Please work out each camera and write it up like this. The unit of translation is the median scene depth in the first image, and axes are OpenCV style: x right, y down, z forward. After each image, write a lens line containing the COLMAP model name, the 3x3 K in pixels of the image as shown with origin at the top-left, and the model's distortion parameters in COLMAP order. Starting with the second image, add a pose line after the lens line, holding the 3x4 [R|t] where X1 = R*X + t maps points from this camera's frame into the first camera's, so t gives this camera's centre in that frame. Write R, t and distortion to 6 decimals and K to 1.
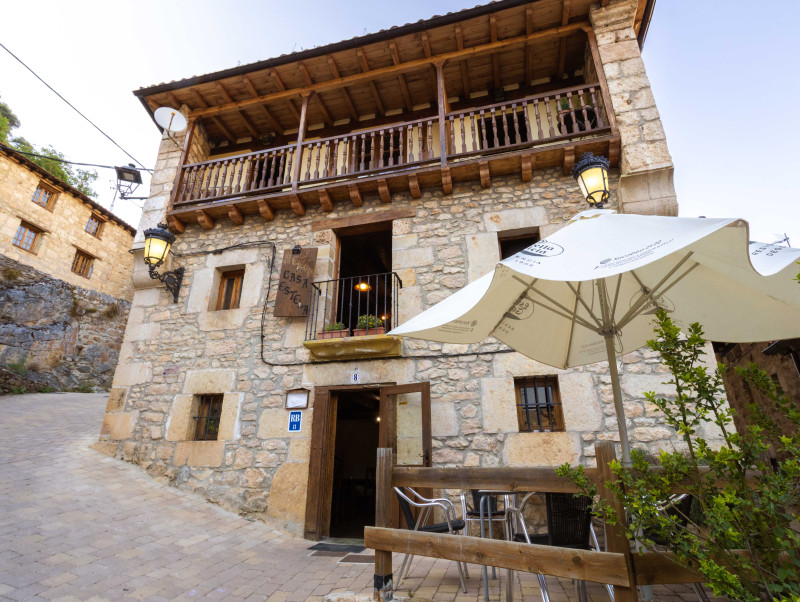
lens RADIAL K [[420.9, 0, 403.2], [0, 420.9, 294.7], [0, 0, 1]] dist [0.001850, 0.000590]
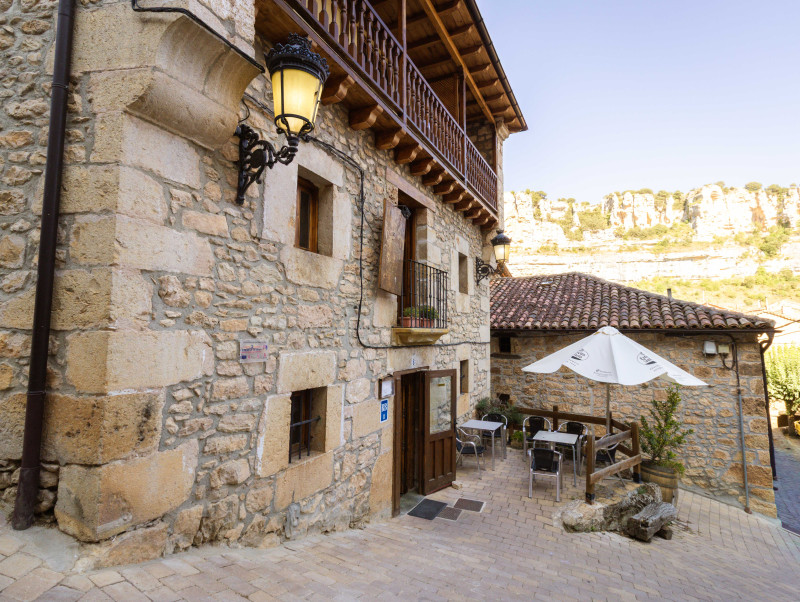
lens RADIAL K [[420.9, 0, 403.2], [0, 420.9, 294.7], [0, 0, 1]] dist [0.001850, 0.000590]
pose [[0.203253, 0.092166, 0.974779, -1.090154], [-0.377781, 0.925854, -0.008768, 0.054268], [-0.903310, -0.366470, 0.223002, 0.792954]]
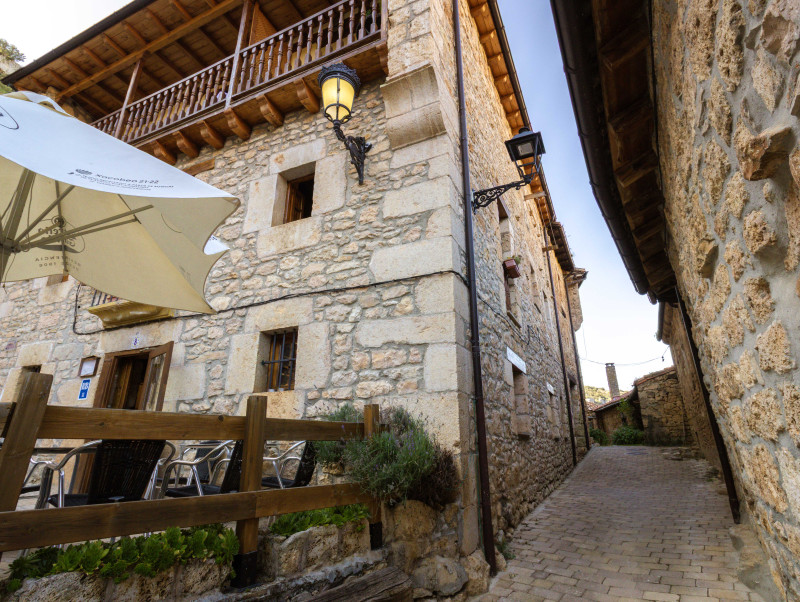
lens RADIAL K [[420.9, 0, 403.2], [0, 420.9, 294.7], [0, 0, 1]] dist [0.001850, 0.000590]
pose [[0.985081, -0.060780, -0.161002, 0.598395], [0.066986, 0.997195, 0.033398, 0.092139], [0.158521, -0.043684, 0.986389, 0.152089]]
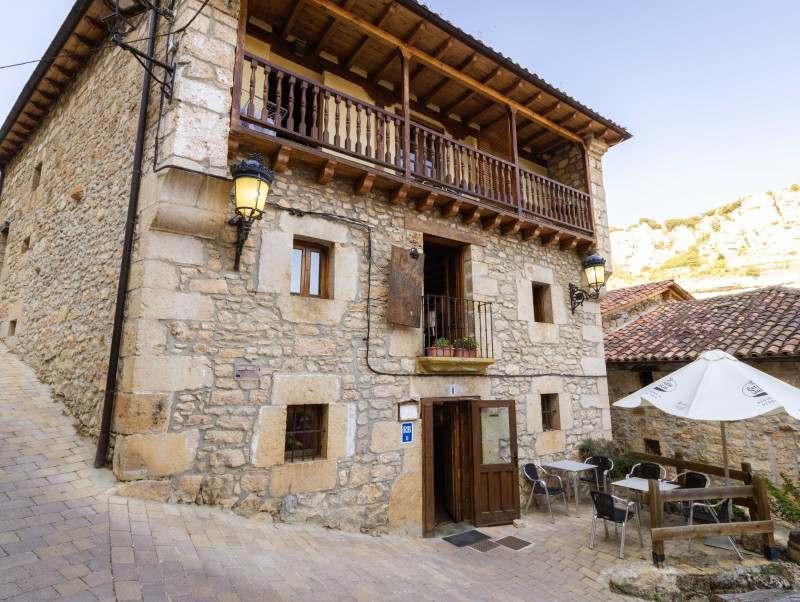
lens RADIAL K [[419.2, 0, 399.4], [0, 419.2, 296.1], [0, 0, 1]] dist [0.002449, 0.000709]
pose [[0.655767, 0.144461, 0.741013, -0.994888], [-0.283196, 0.956920, 0.064066, -0.069545], [-0.699835, -0.251864, 0.668427, 0.391541]]
